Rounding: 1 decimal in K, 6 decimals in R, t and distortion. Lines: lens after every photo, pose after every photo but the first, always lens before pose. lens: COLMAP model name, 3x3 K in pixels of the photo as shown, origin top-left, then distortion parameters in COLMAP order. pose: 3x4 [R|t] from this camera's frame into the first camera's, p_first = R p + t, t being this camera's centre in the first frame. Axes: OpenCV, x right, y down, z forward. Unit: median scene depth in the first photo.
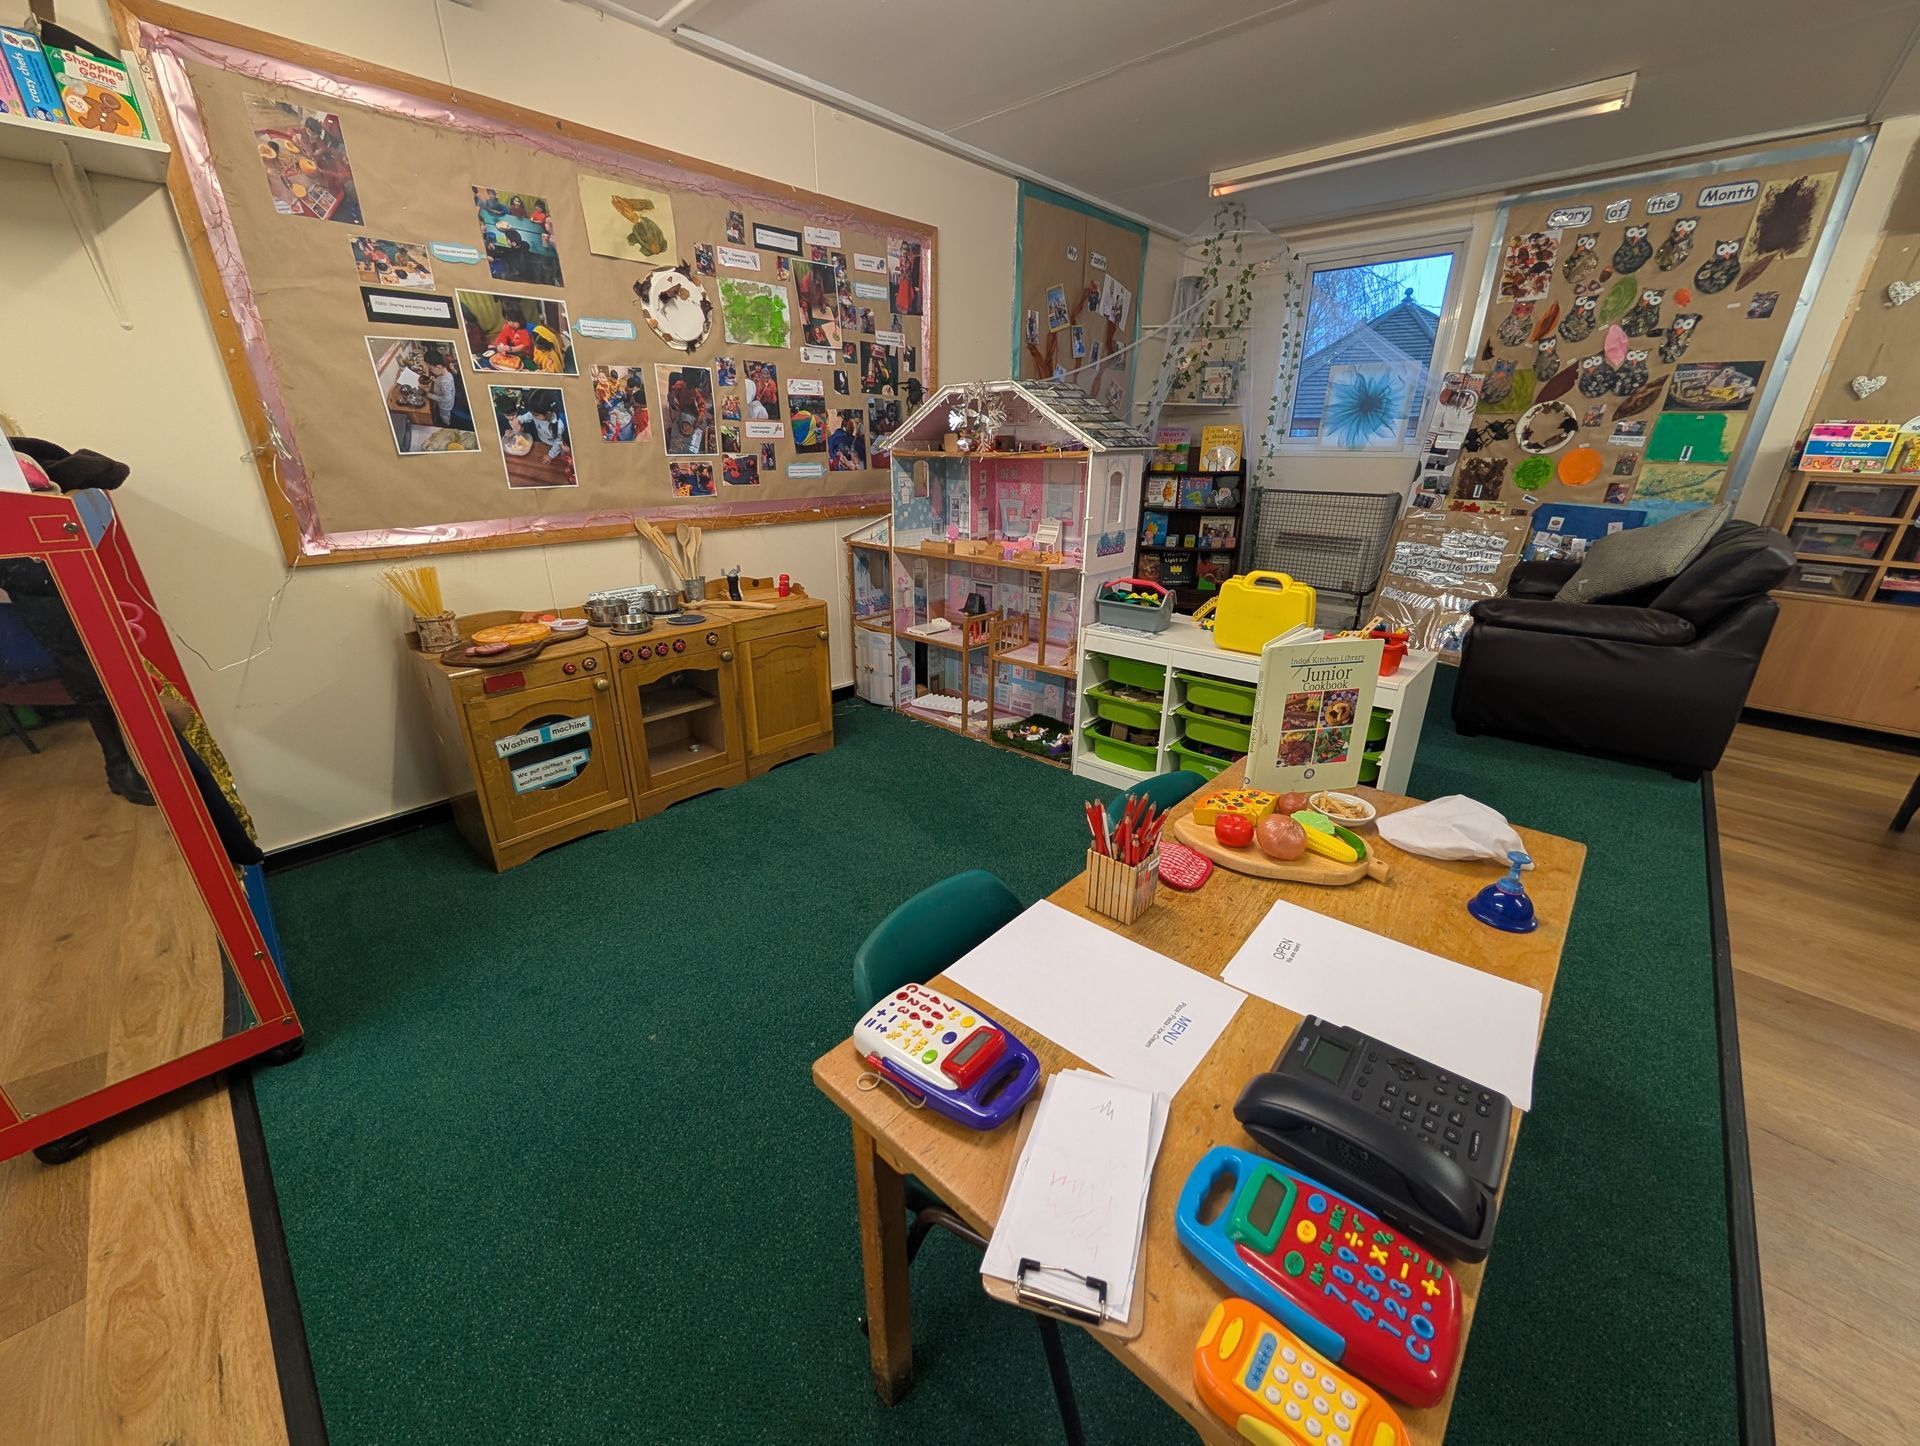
lens RADIAL K [[729.1, 0, 956.3], [0, 729.1, 723.0], [0, 0, 1]] dist [-0.002002, 0.000538]
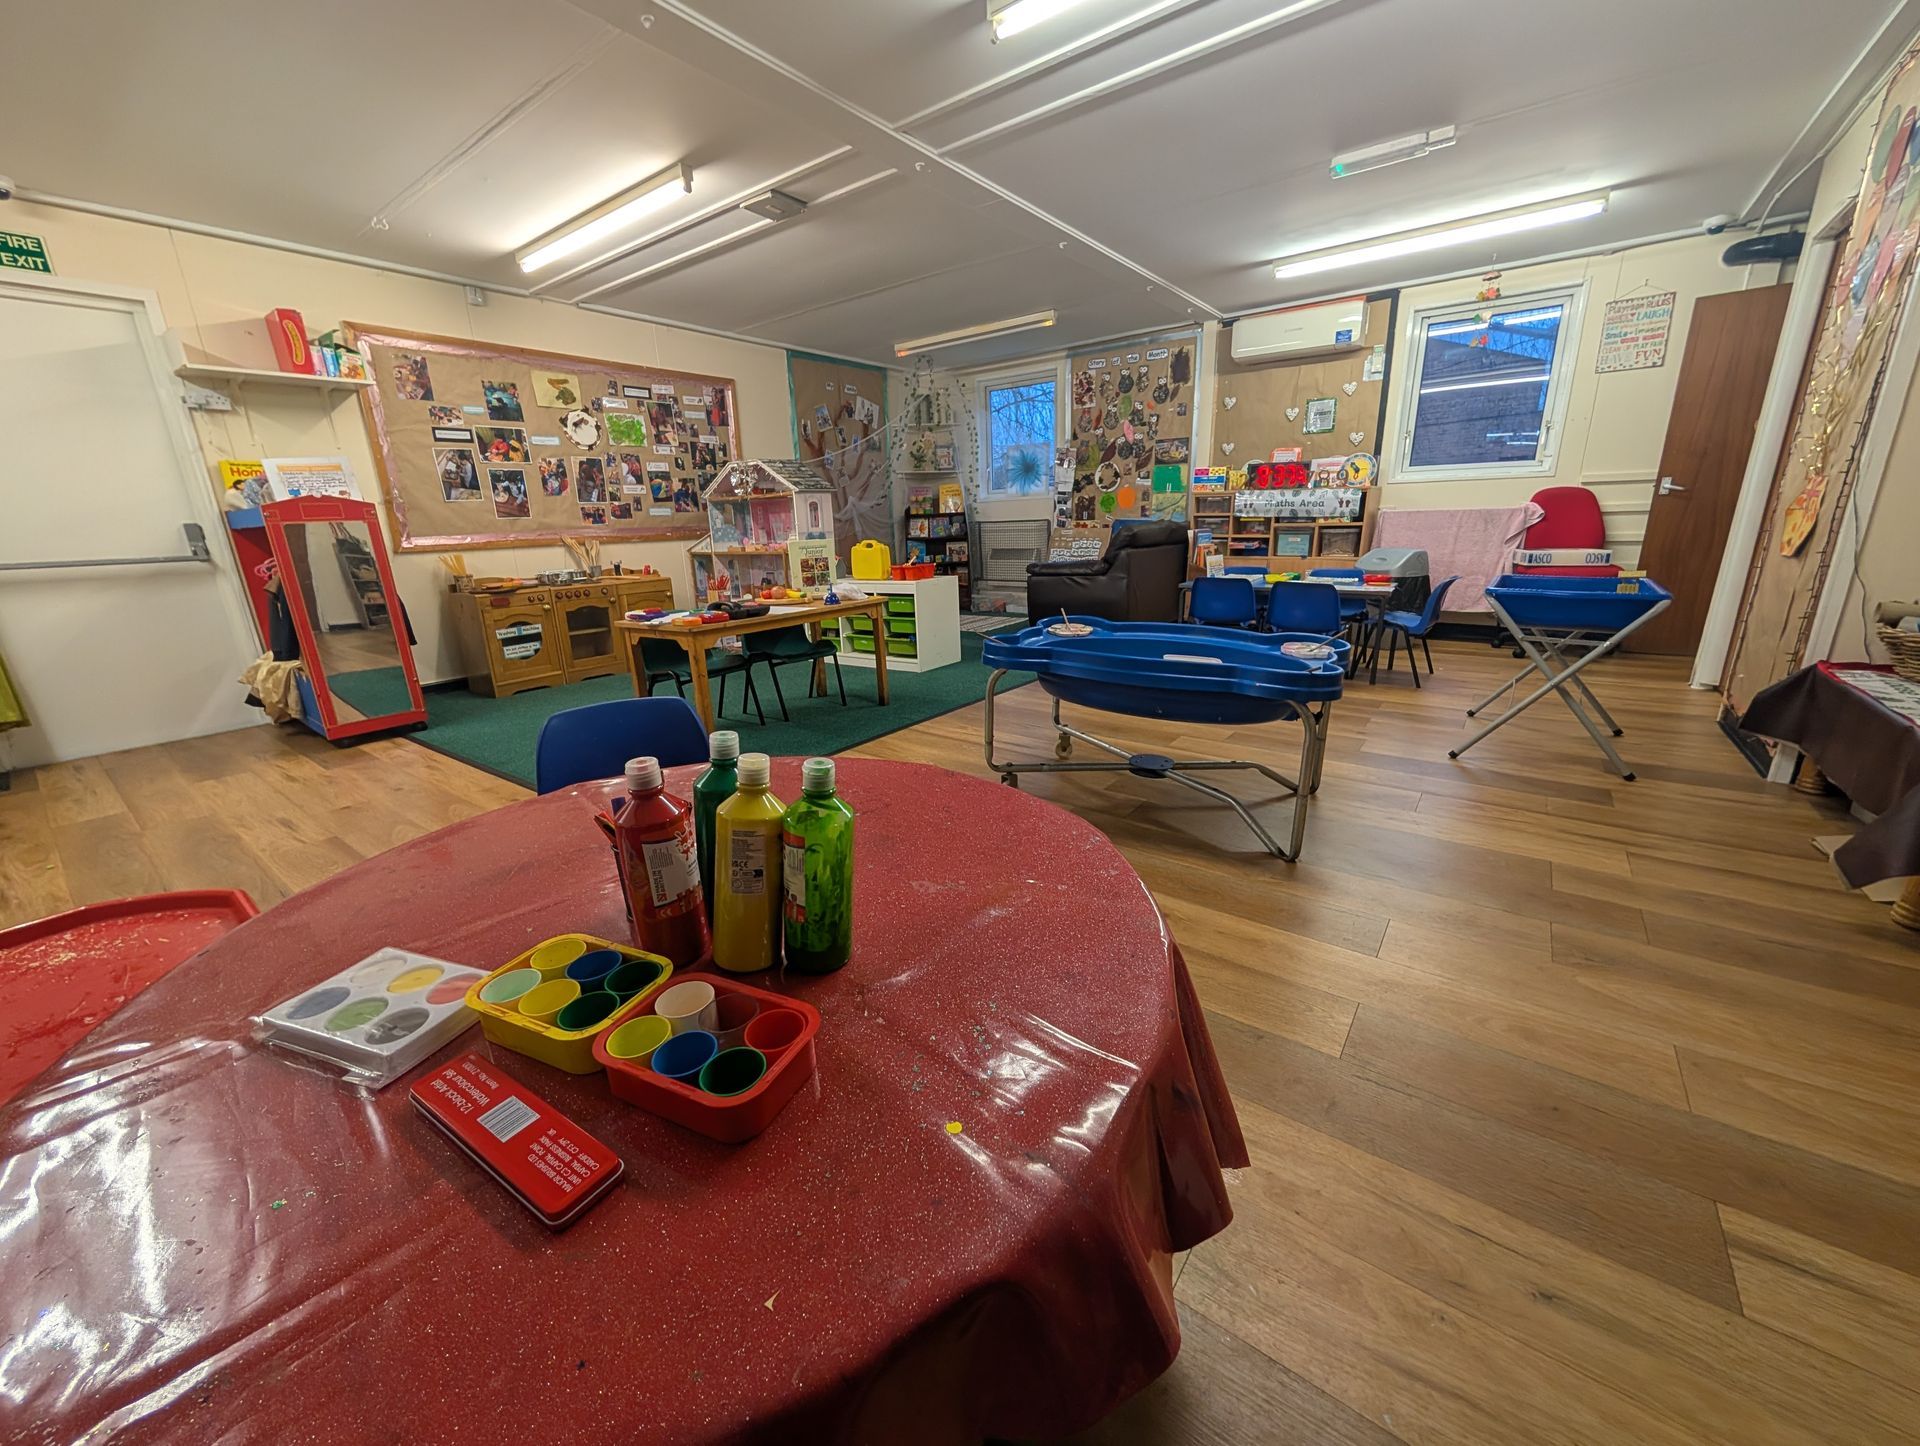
lens RADIAL K [[729.1, 0, 956.3], [0, 729.1, 723.0], [0, 0, 1]] dist [-0.002002, 0.000538]
pose [[0.994179, -0.062270, 0.087920, 0.356453], [0.070609, 0.992955, -0.095158, 0.426677], [-0.081375, 0.100812, 0.991572, -0.852835]]
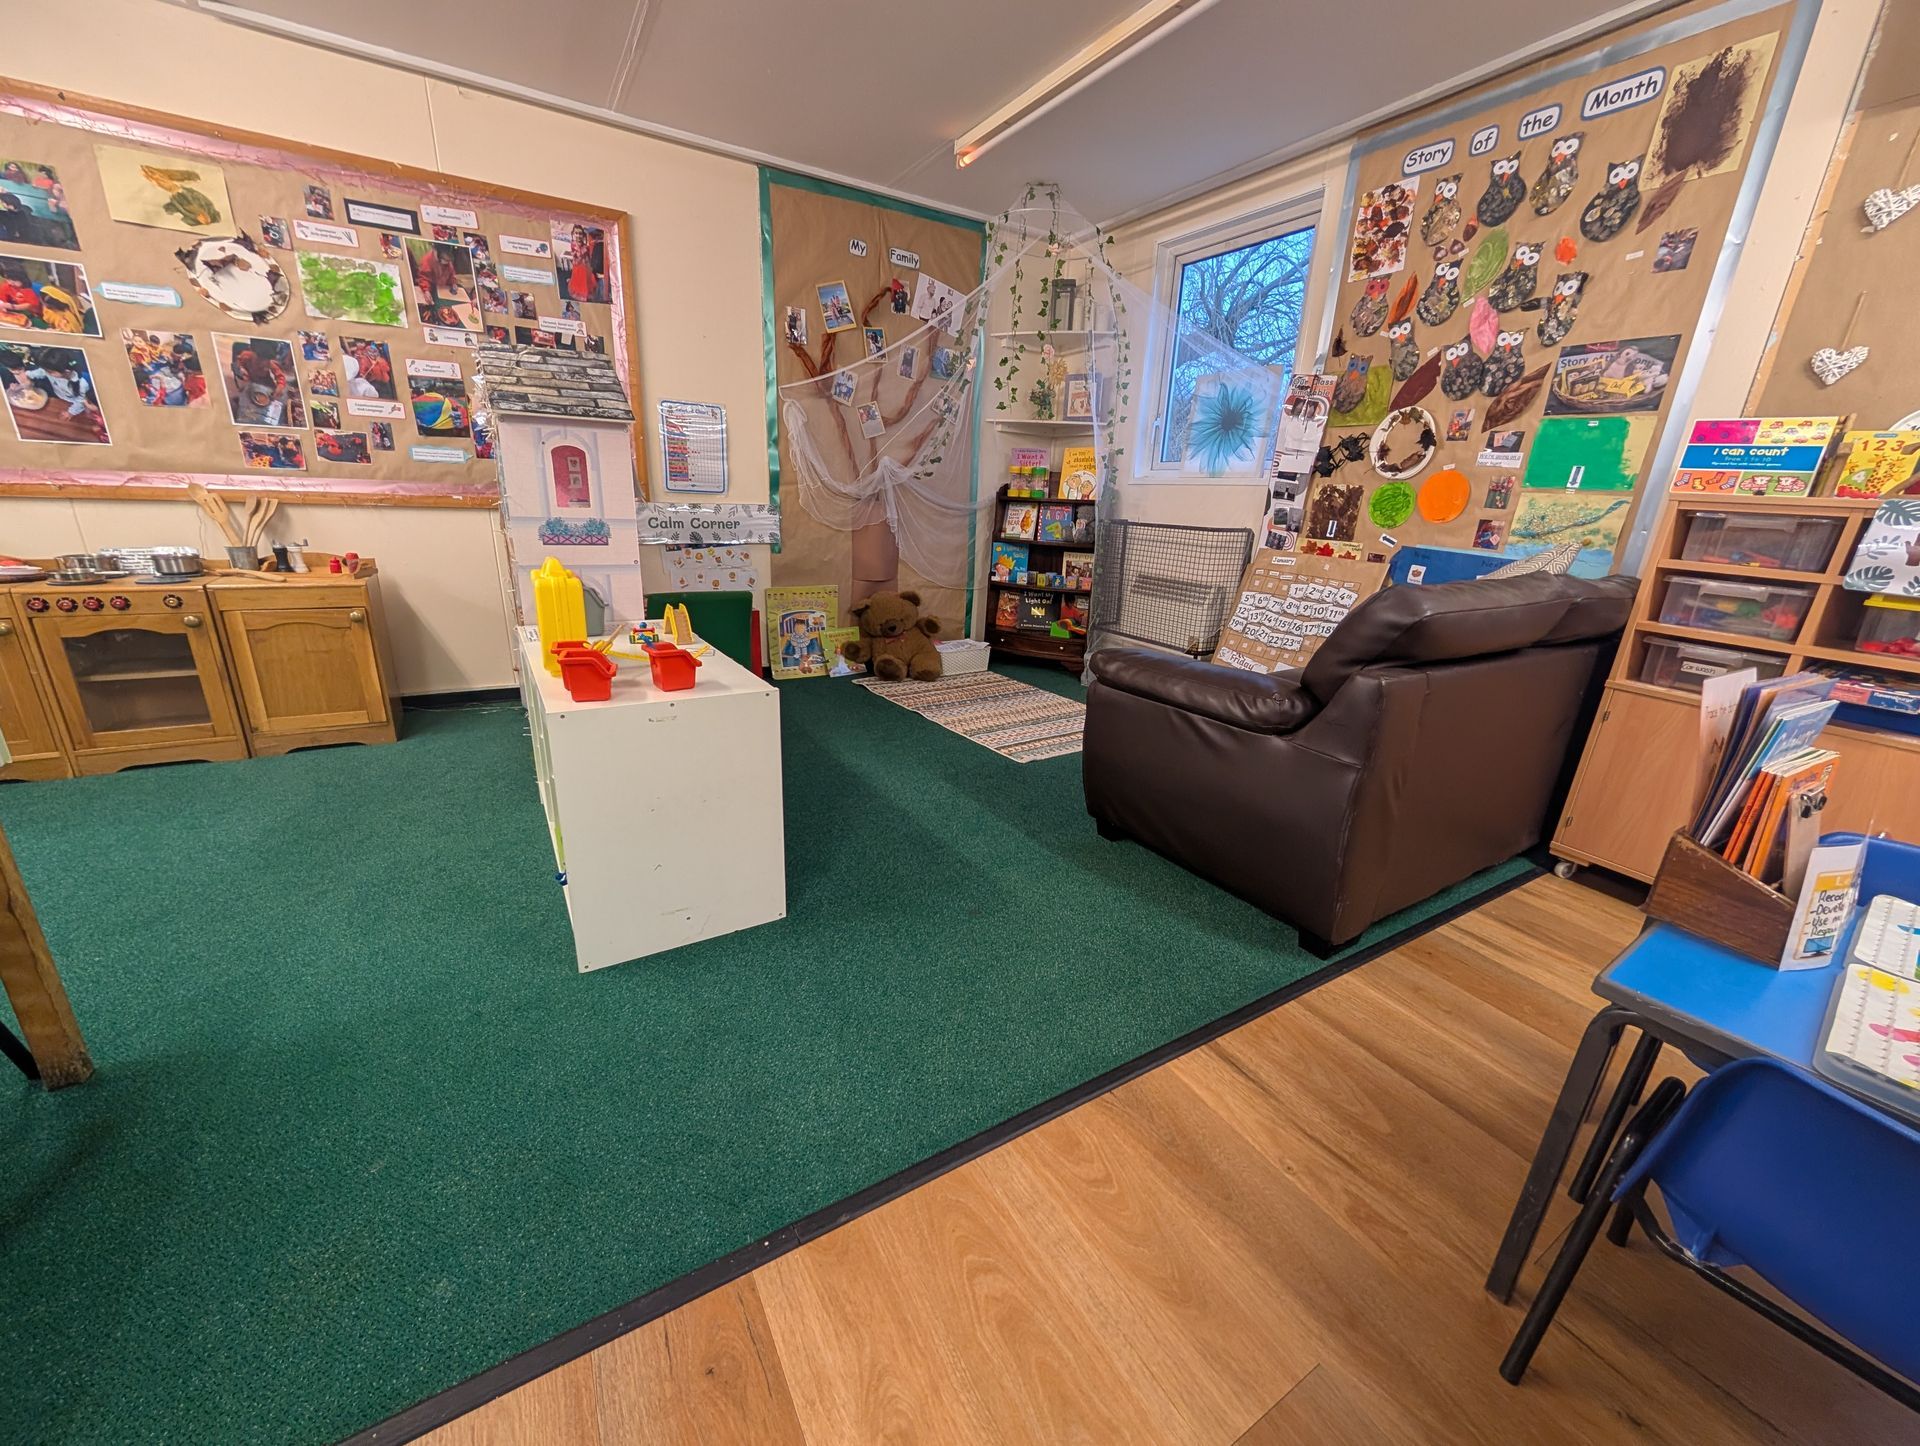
lens RADIAL K [[725.1, 0, 956.3], [0, 725.1, 722.8], [0, 0, 1]] dist [-0.001642, 0.000638]
pose [[0.961019, 0.118622, -0.249742, 0.807018], [-0.136033, 0.989254, -0.053588, -0.040766], [0.240701, 0.085473, 0.966828, 0.294639]]
